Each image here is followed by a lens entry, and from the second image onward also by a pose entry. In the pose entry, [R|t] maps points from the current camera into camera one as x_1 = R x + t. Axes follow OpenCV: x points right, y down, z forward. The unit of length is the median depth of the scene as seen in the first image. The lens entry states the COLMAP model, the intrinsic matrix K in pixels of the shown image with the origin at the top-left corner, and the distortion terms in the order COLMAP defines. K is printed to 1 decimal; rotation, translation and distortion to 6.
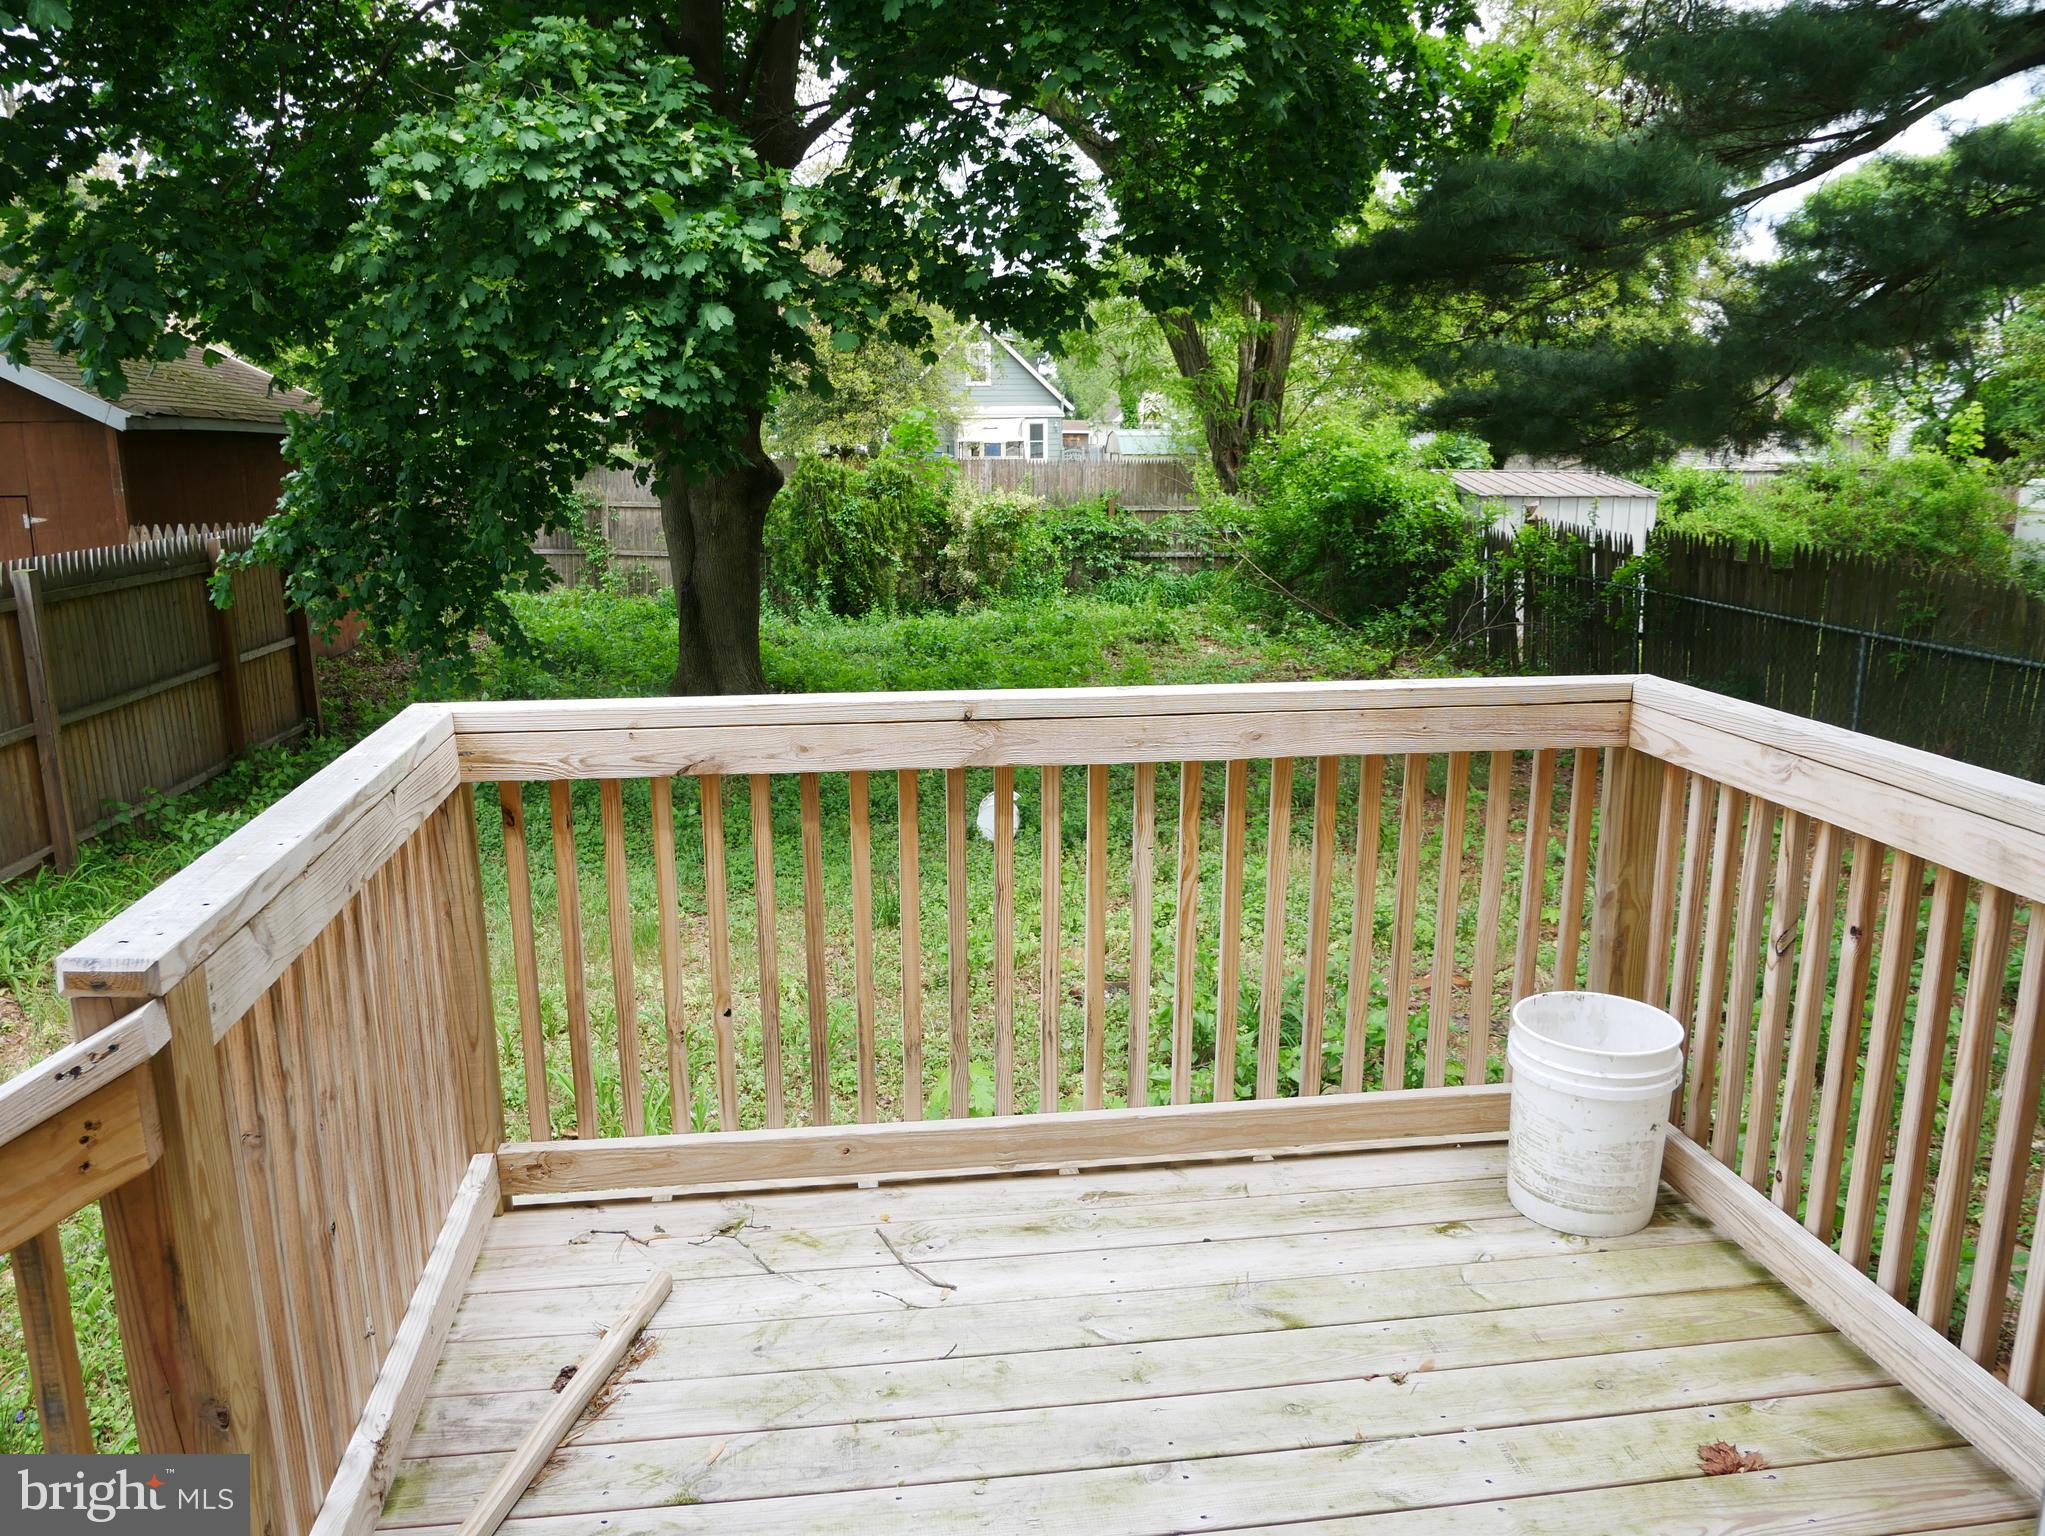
lens RADIAL K [[1509.9, 0, 1040.2], [0, 1509.9, 777.3], [0, 0, 1]] dist [-0.051302, 0.031871]
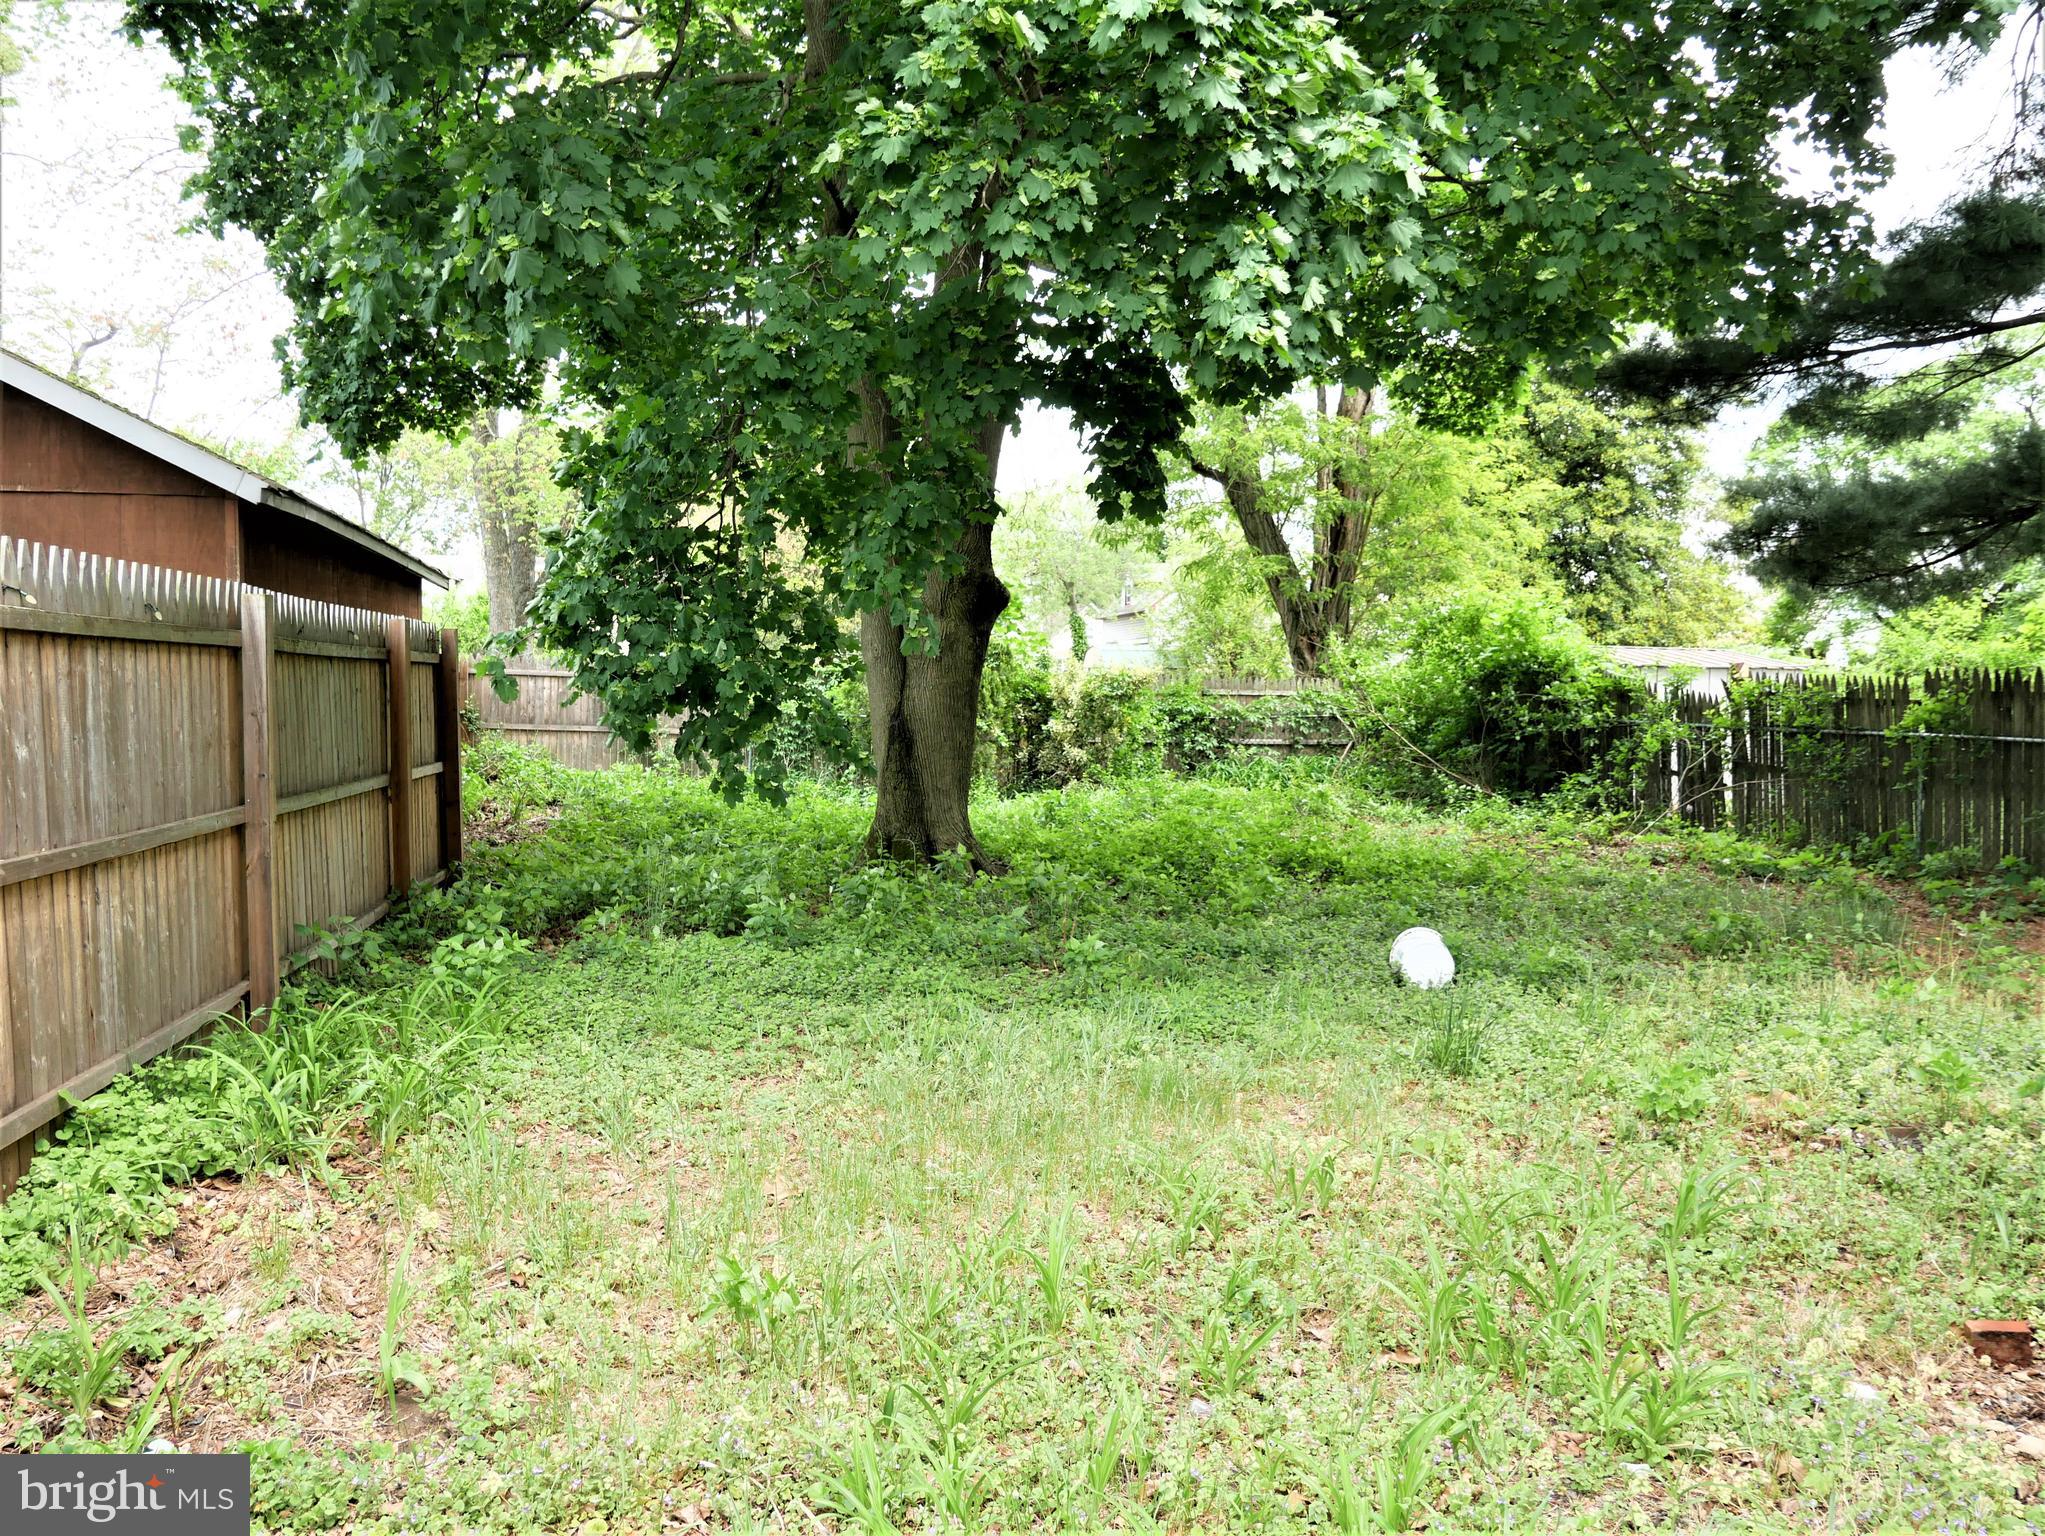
lens RADIAL K [[1509.9, 0, 1027.9], [0, 1509.9, 772.9], [0, 0, 1]] dist [-0.051302, 0.031871]
pose [[0.995394, 0.003343, 0.095812, -0.173607], [0.013155, 0.985175, -0.171045, 0.035072], [-0.094964, 0.171518, 0.980593, 0.120829]]
